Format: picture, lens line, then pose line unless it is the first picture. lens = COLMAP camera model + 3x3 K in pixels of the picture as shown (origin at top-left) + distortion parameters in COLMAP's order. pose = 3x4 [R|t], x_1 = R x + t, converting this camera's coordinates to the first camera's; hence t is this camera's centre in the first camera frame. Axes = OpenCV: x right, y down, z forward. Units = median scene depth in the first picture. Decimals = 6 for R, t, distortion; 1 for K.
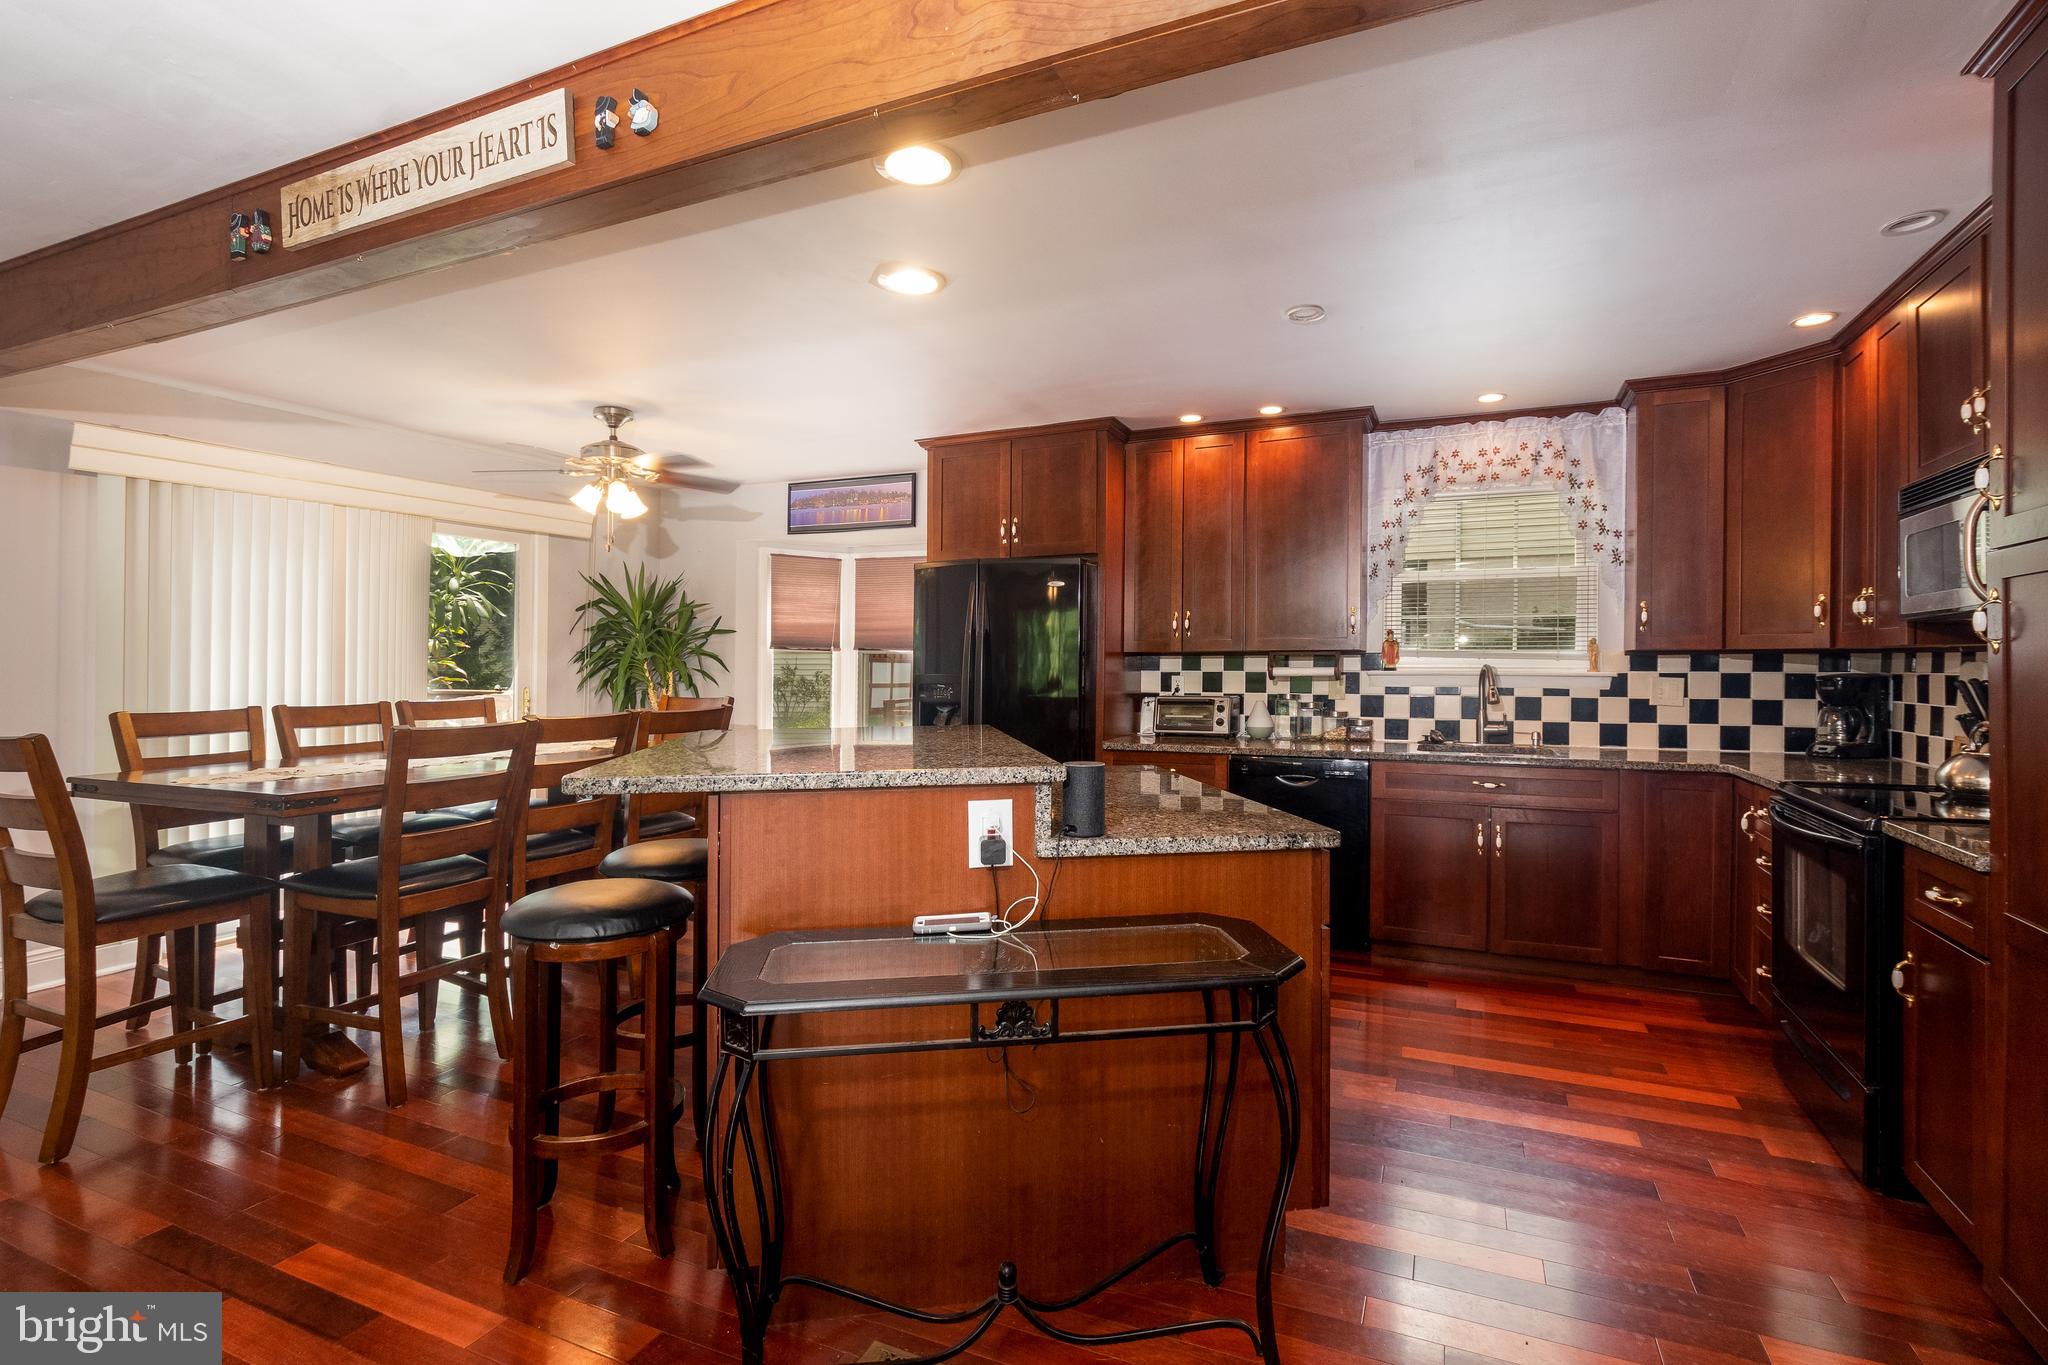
lens RADIAL K [[964.4, 0, 1029.8], [0, 964.4, 699.0], [0, 0, 1]] dist [-0.002864, -0.000617]
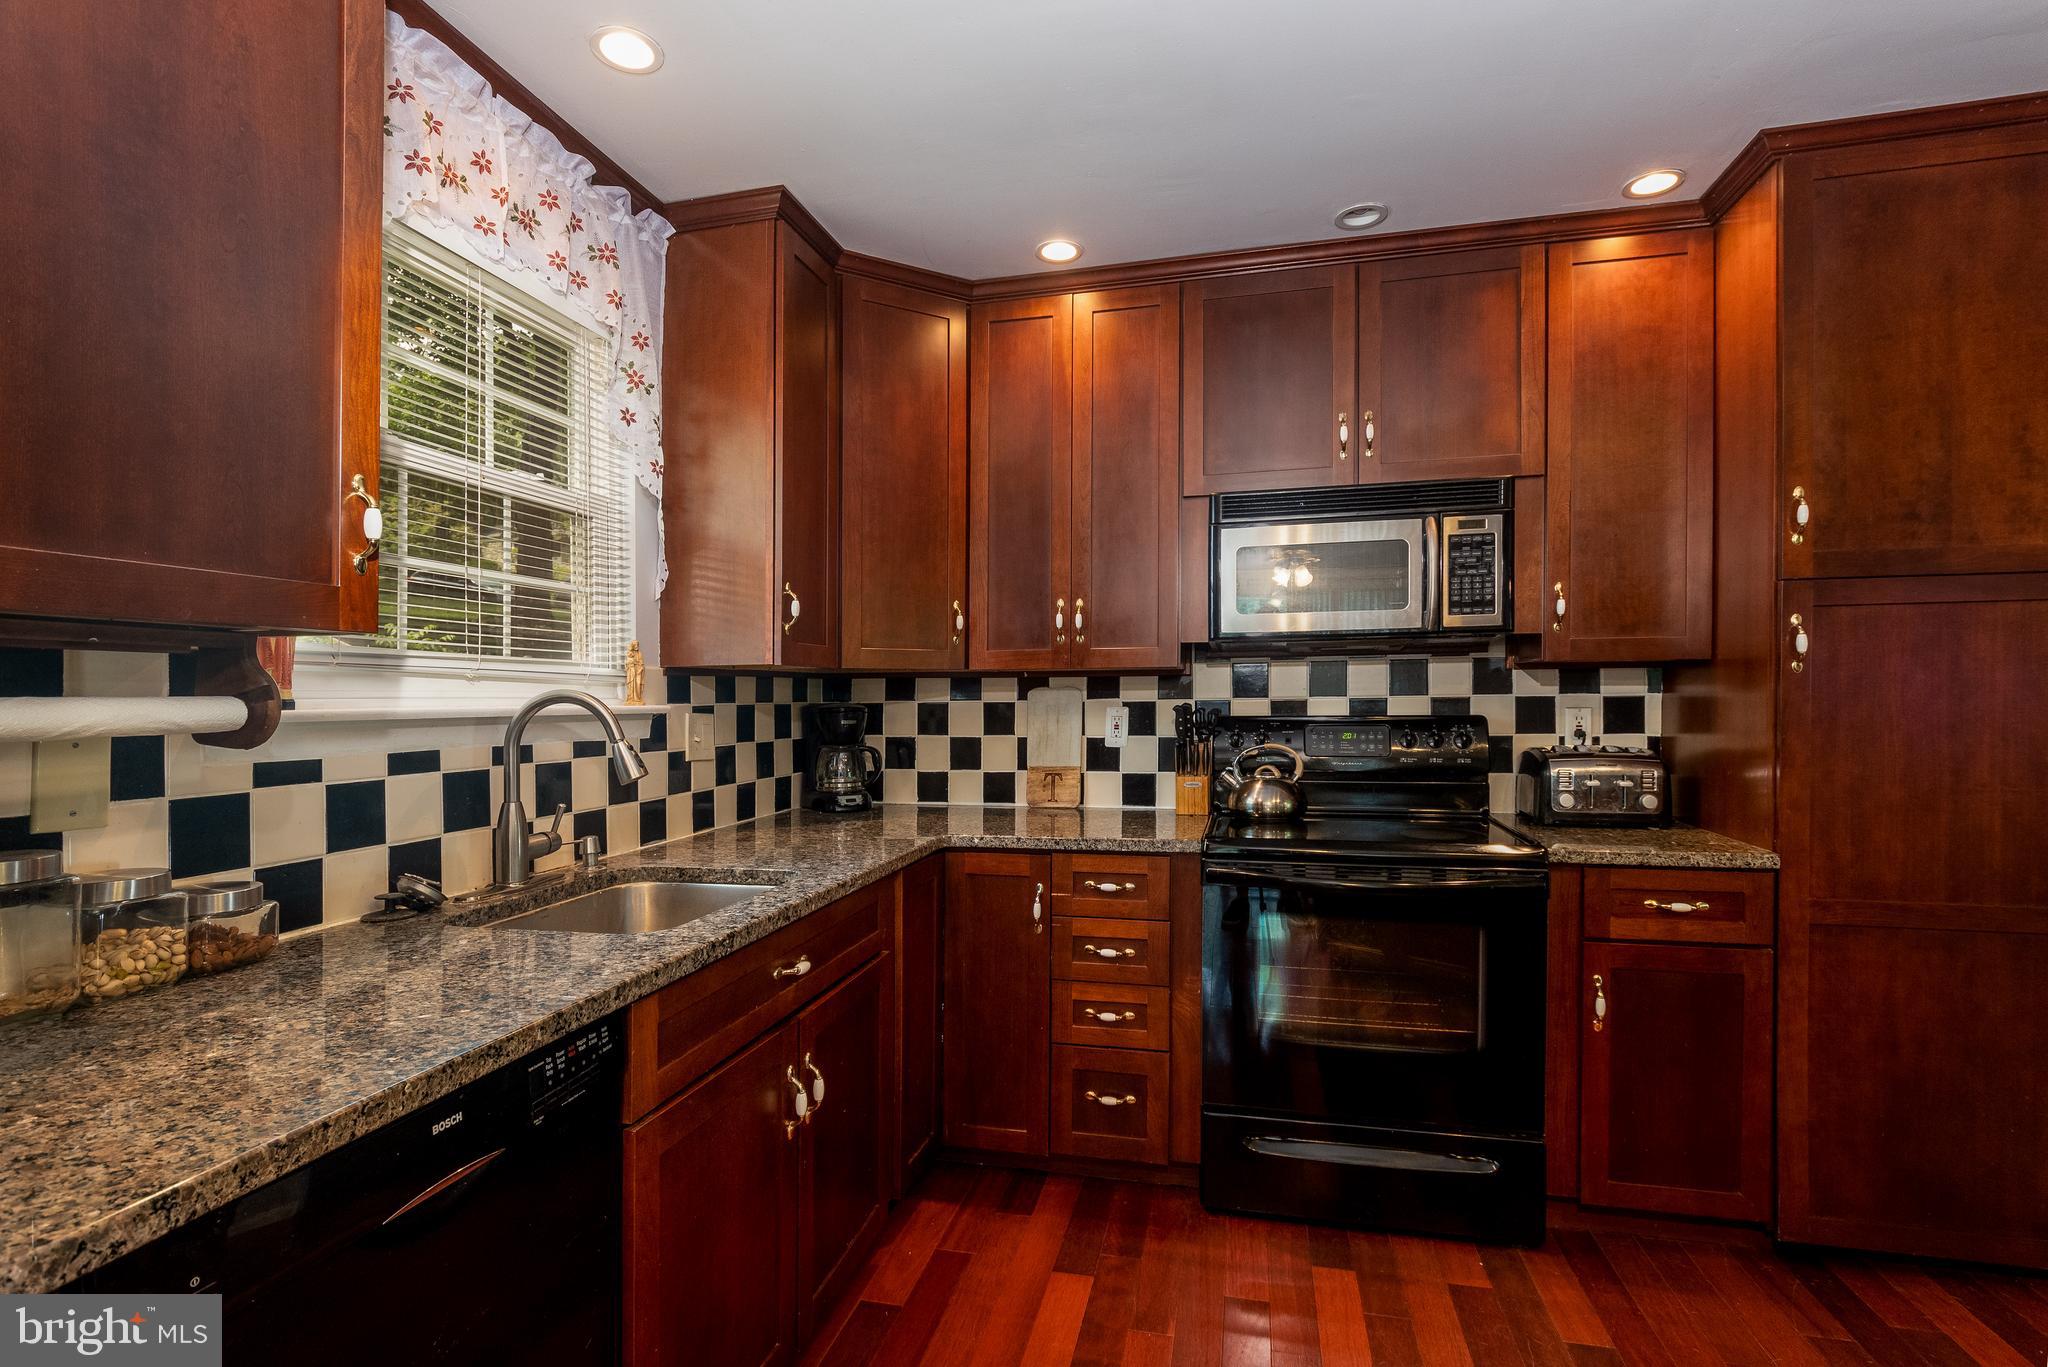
lens RADIAL K [[964.4, 0, 1029.8], [0, 964.4, 700.0], [0, 0, 1]] dist [-0.002864, -0.000617]
pose [[-0.203662, -0.002105, 0.979039, 0.030759], [0.040028, 0.999144, 0.010475, -0.027666], [-0.978223, 0.041322, -0.203403, 0.884334]]
